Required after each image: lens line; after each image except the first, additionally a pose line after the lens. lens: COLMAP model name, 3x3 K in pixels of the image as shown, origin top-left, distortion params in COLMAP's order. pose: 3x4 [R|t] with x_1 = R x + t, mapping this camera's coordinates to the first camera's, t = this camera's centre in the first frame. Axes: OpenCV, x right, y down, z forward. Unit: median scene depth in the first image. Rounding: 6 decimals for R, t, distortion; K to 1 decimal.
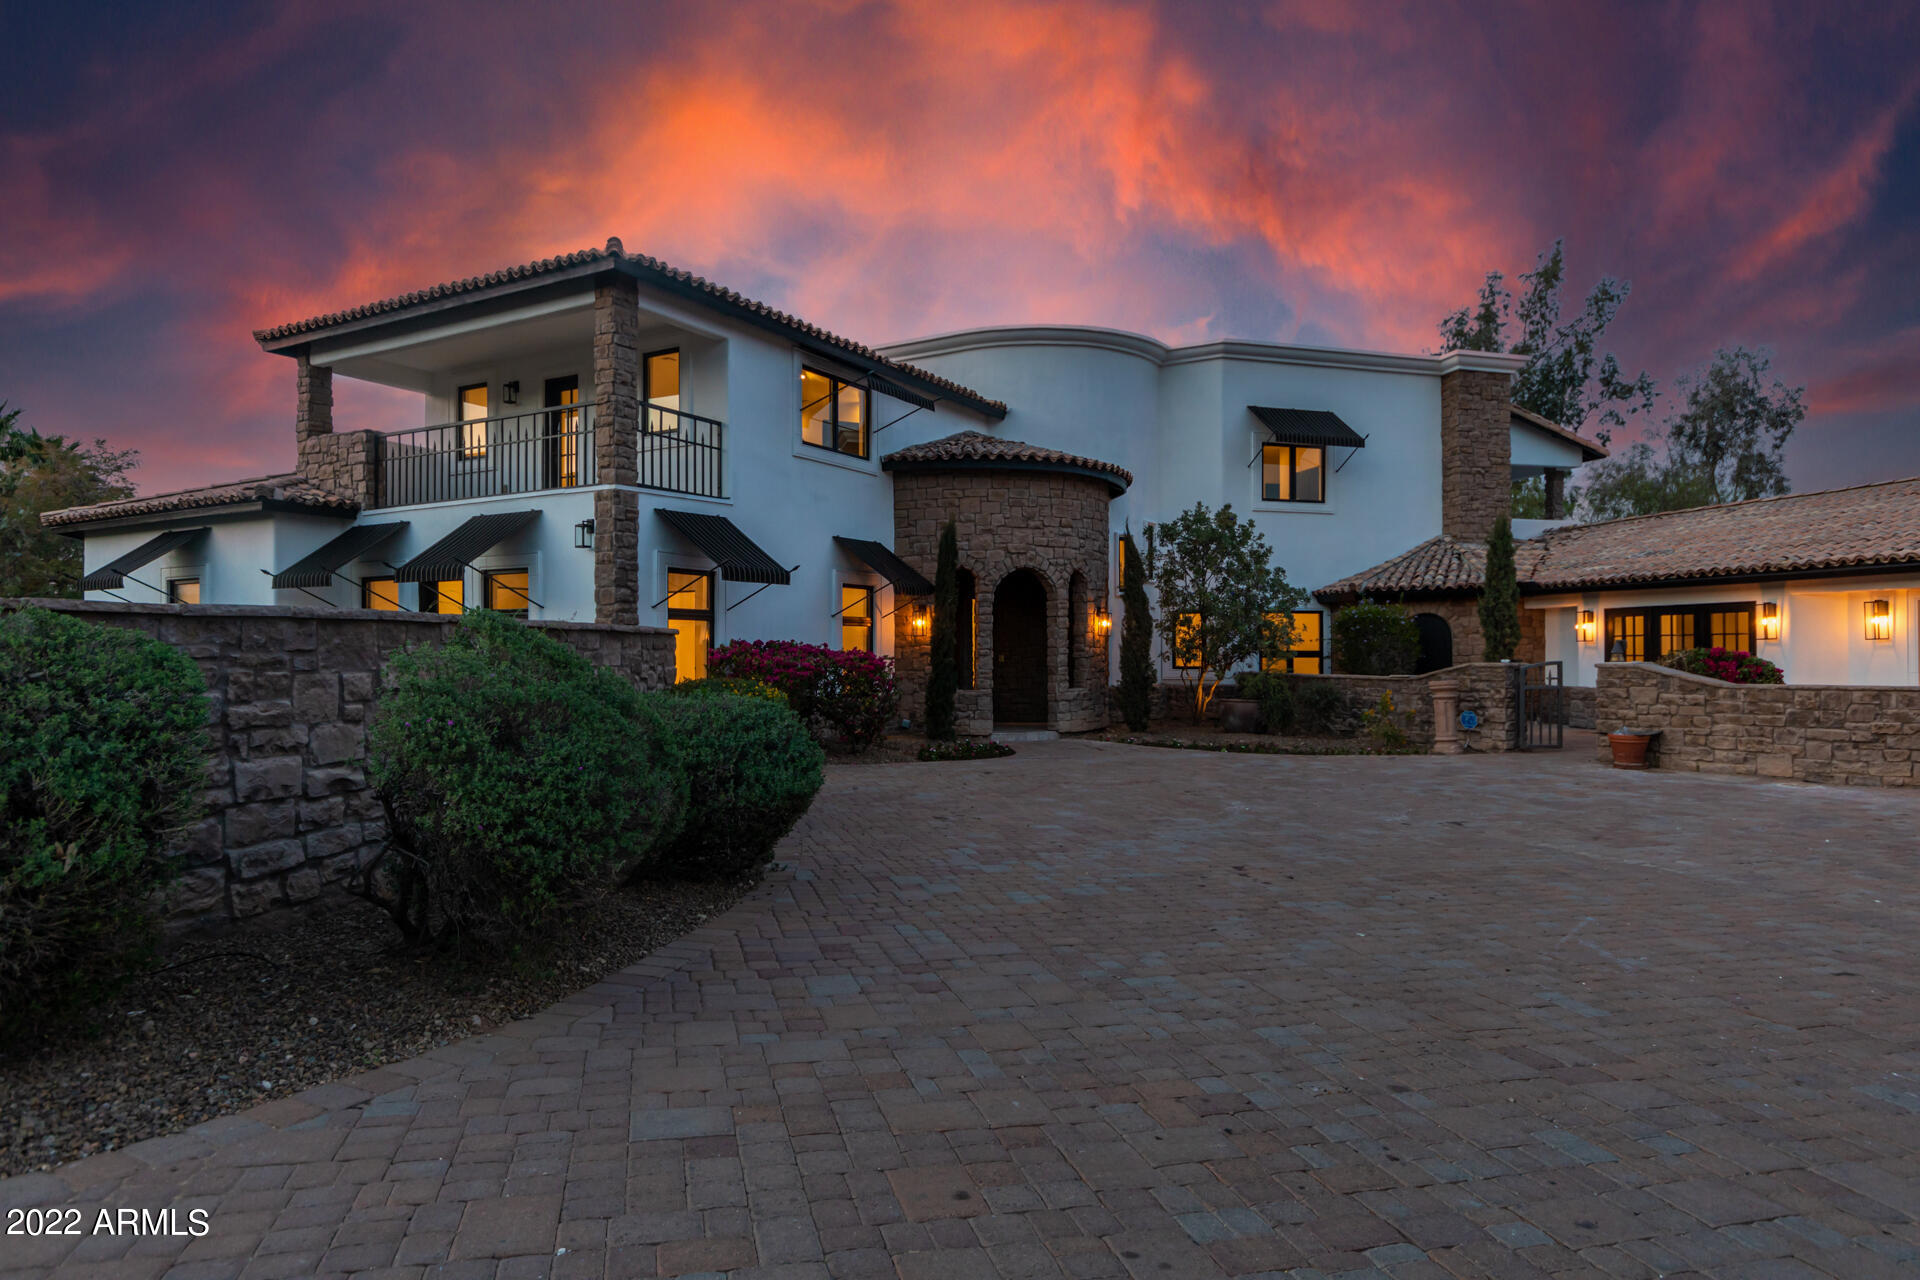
lens RADIAL K [[1118.6, 0, 971.6], [0, 1118.6, 644.3], [0, 0, 1]] dist [0.001699, 0.002660]
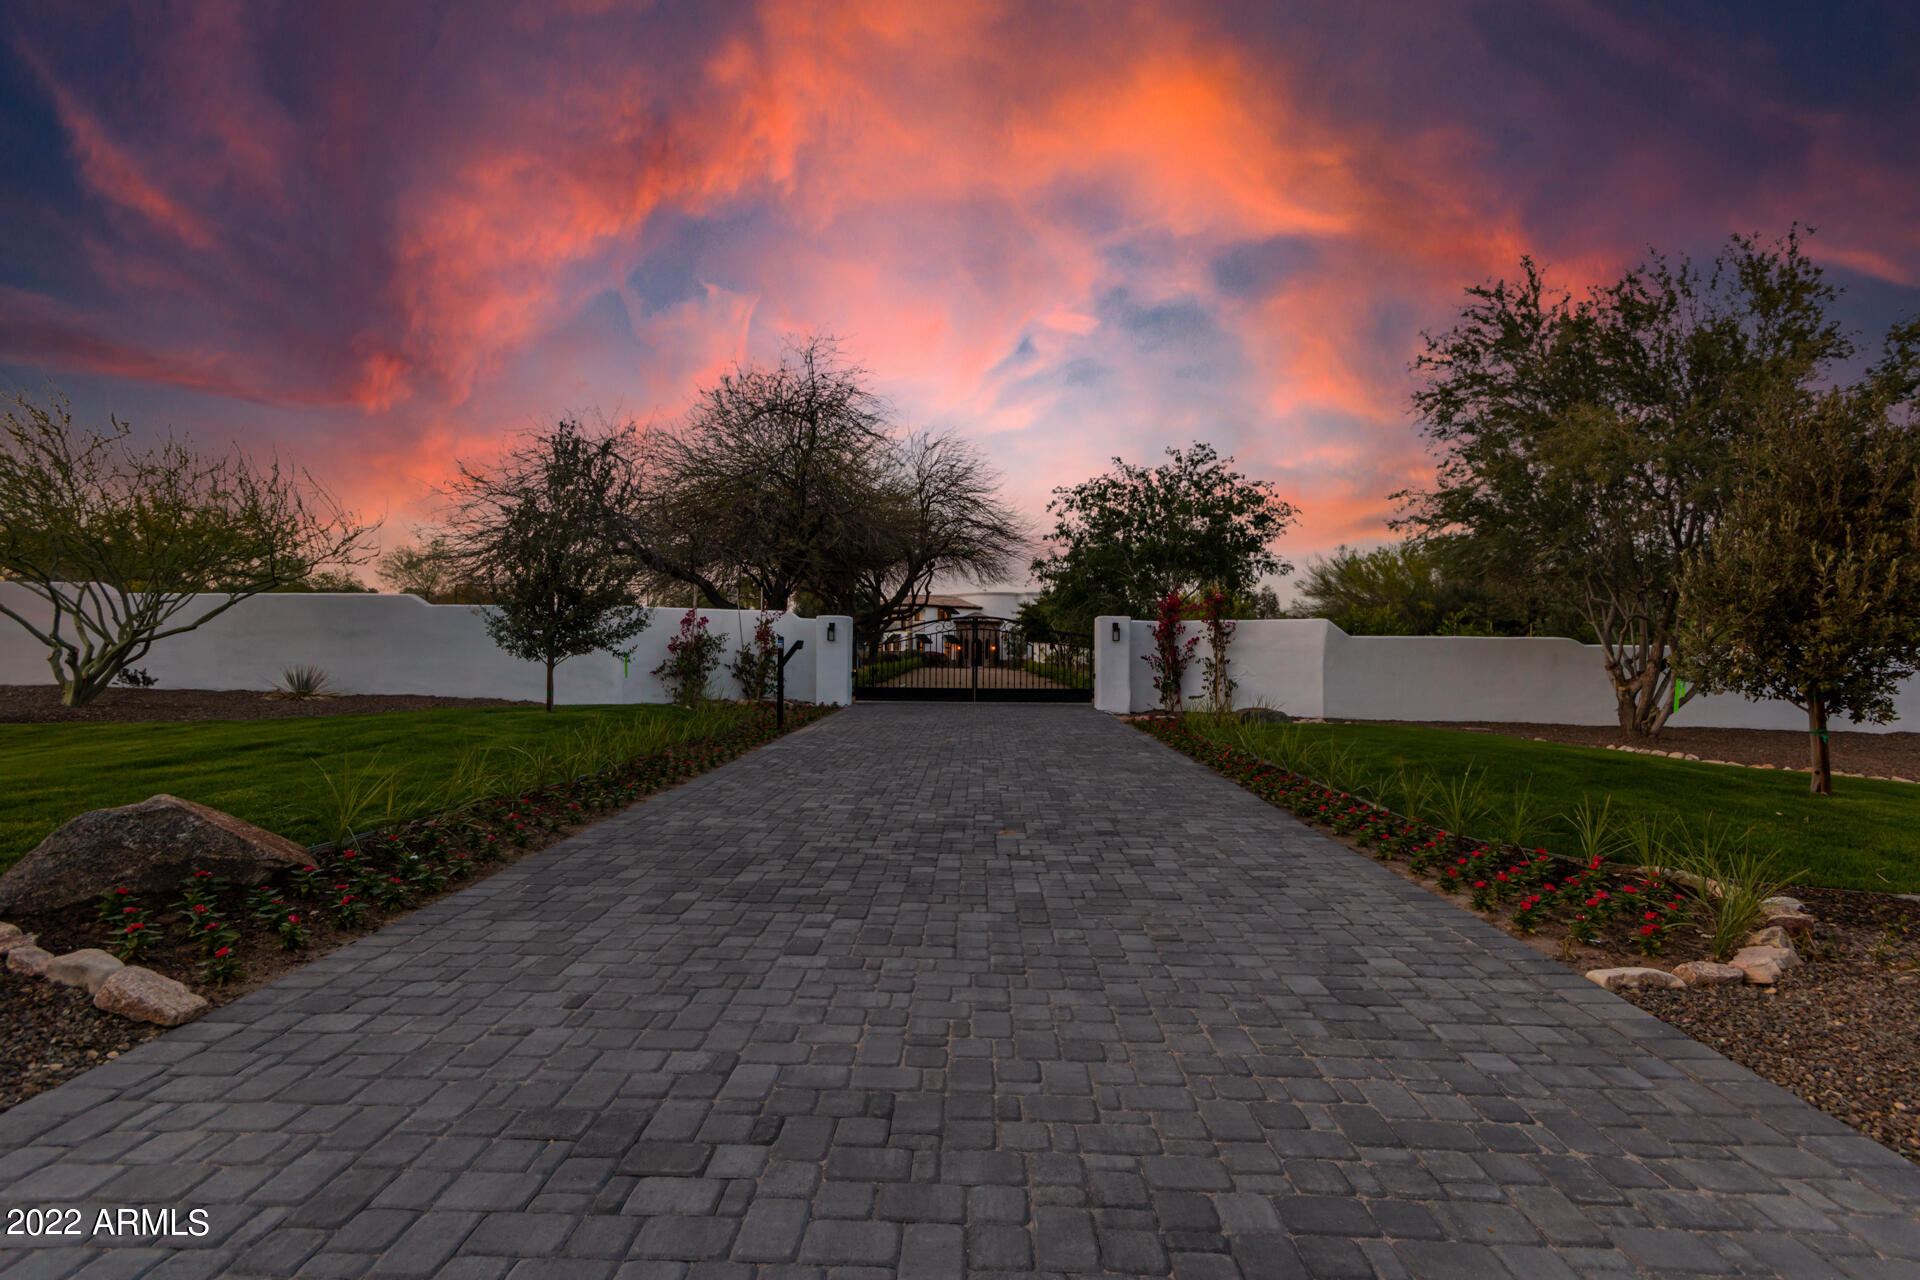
lens RADIAL K [[919.8, 0, 970.6], [0, 919.8, 643.4], [0, 0, 1]] dist [0.001453, 0.008698]
pose [[0.959000, 0.004692, -0.283367, 1.503828], [-0.003503, 0.999983, 0.004705, -0.071965], [0.283385, -0.003519, 0.959000, -3.973682]]
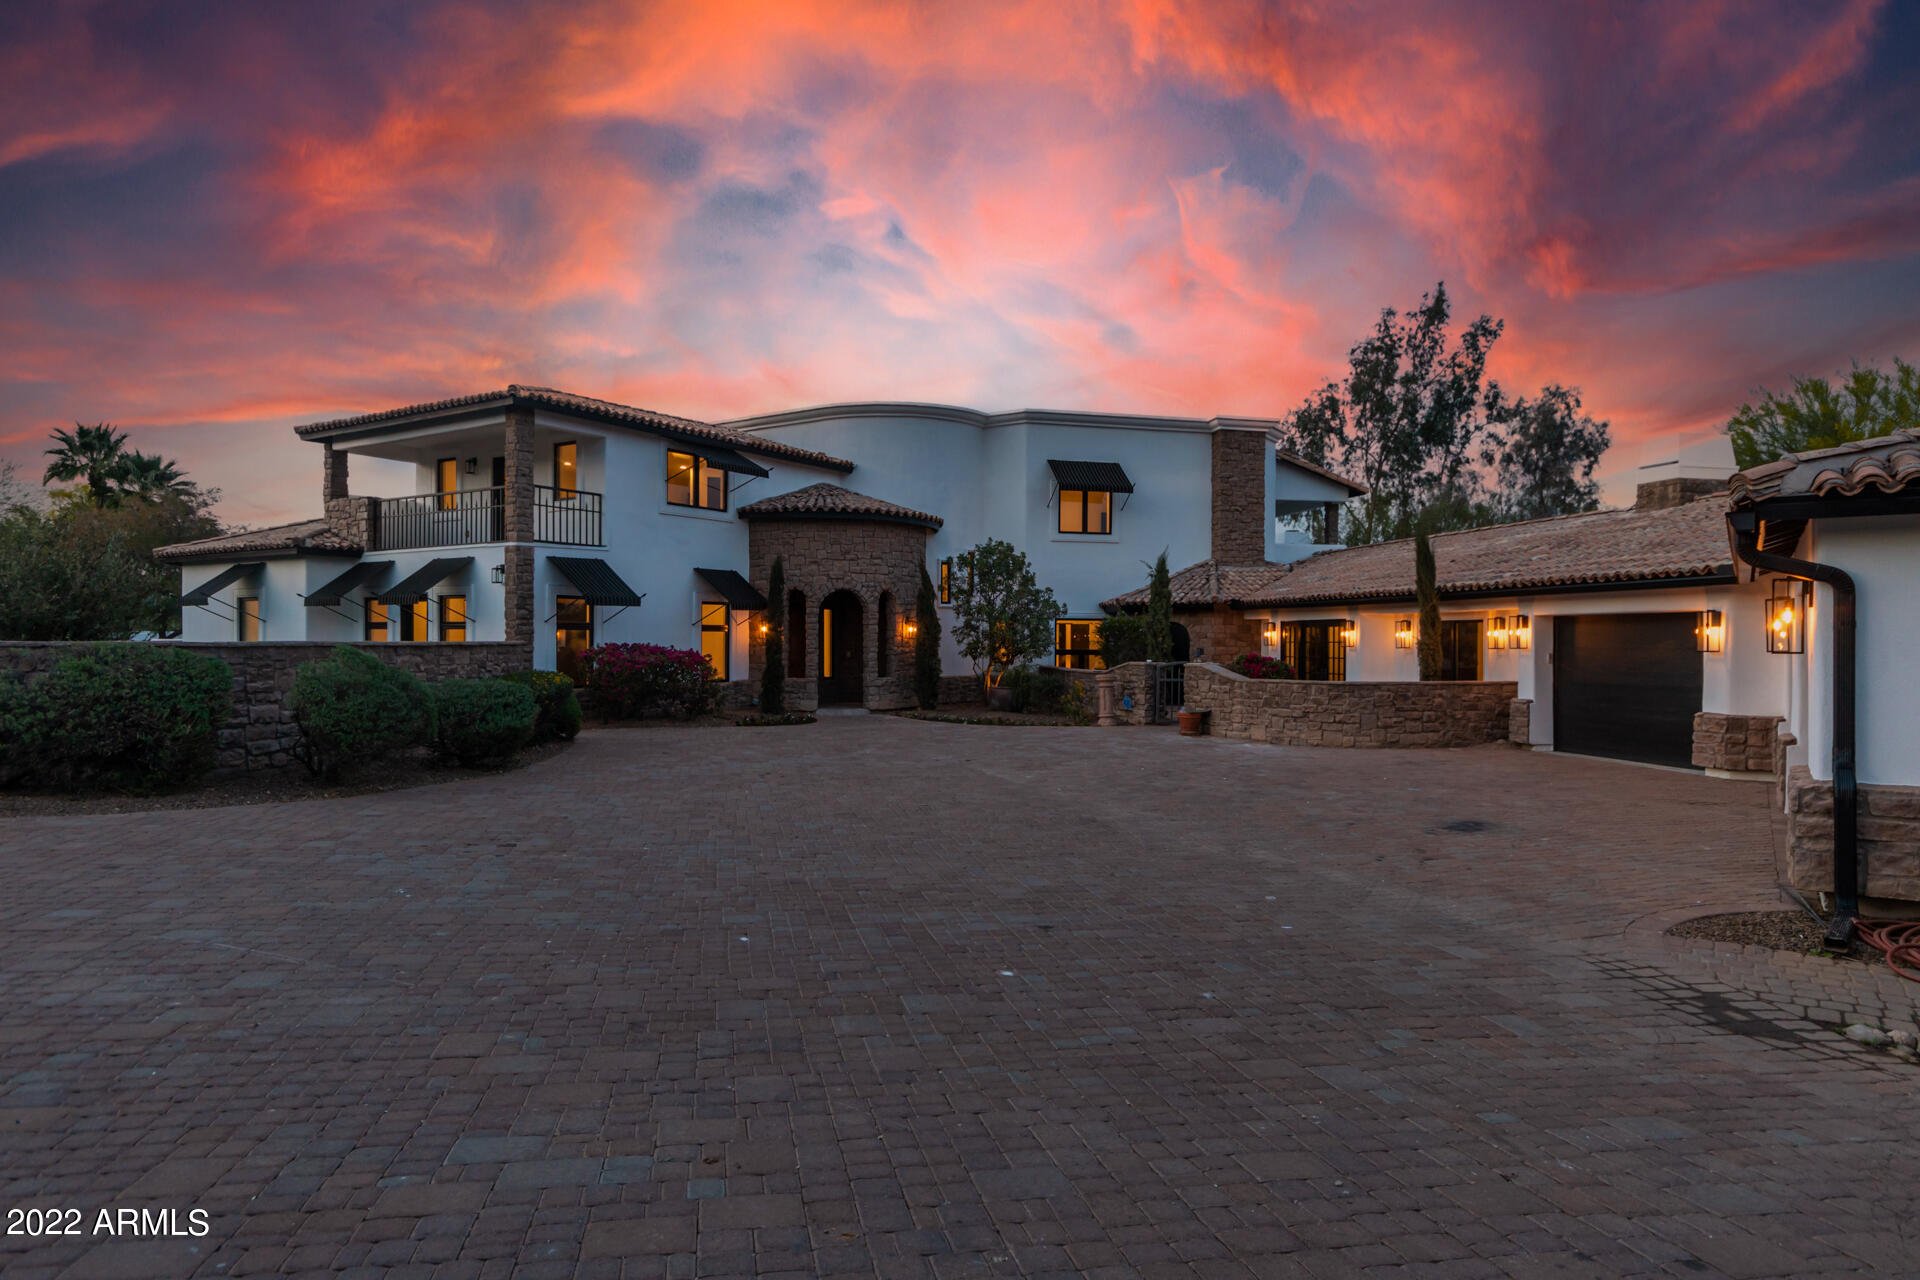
lens RADIAL K [[1118.6, 0, 971.6], [0, 1118.6, 644.3], [0, 0, 1]] dist [0.001699, 0.002660]
pose [[0.998641, 0.007332, -0.051605, 0.295843], [-0.006716, 0.999904, 0.012104, -0.019835], [0.051689, -0.011741, 0.998594, -0.385615]]
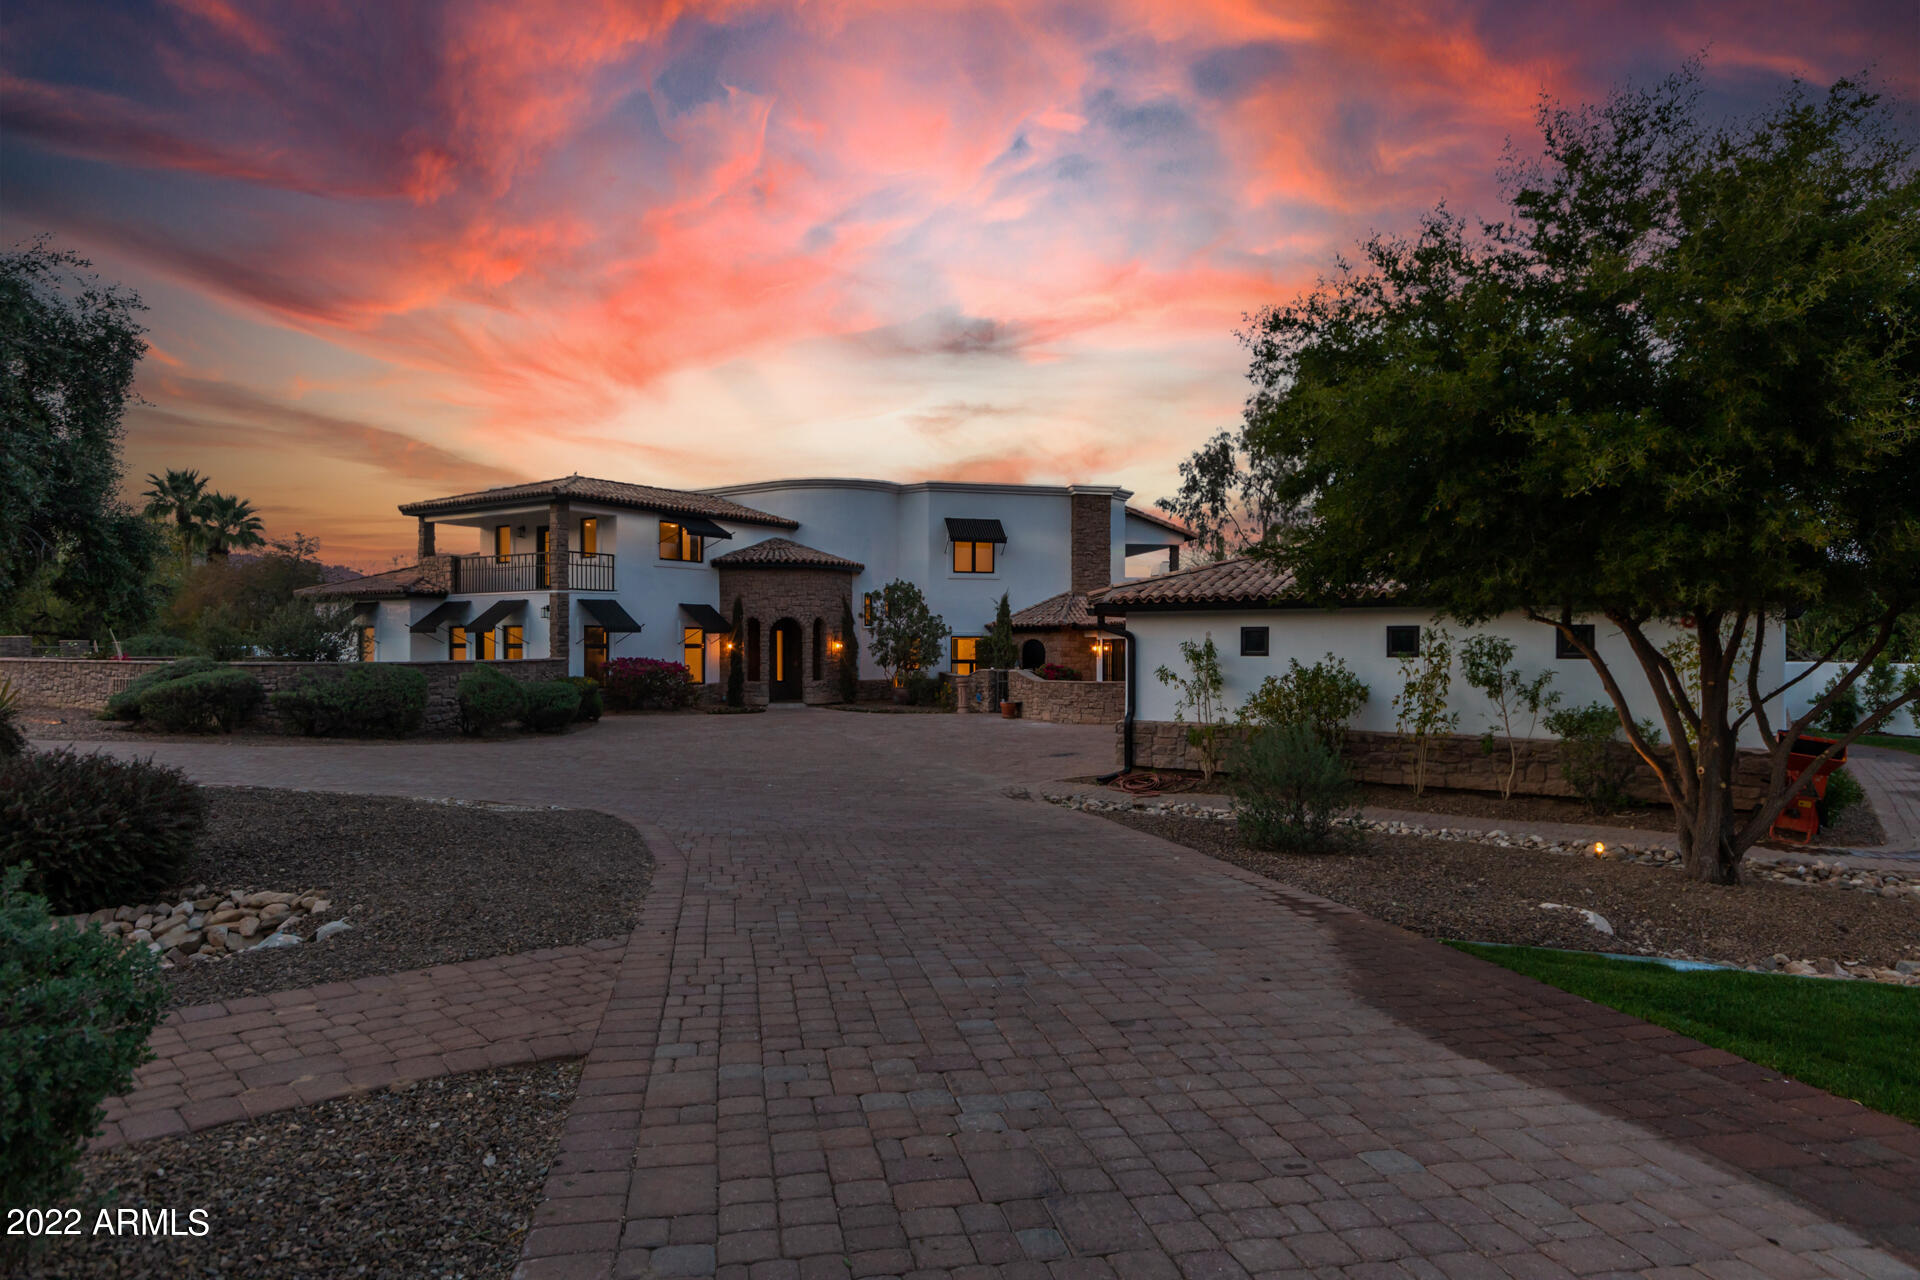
lens RADIAL K [[1129.5, 0, 971.6], [0, 1129.5, 647.7], [0, 0, 1]] dist [0.003661, 0.000557]
pose [[0.998285, 0.003384, -0.058448, 0.508357], [-0.002761, 0.999939, 0.010723, -0.040952], [0.058481, -0.010543, 0.998233, -0.966973]]
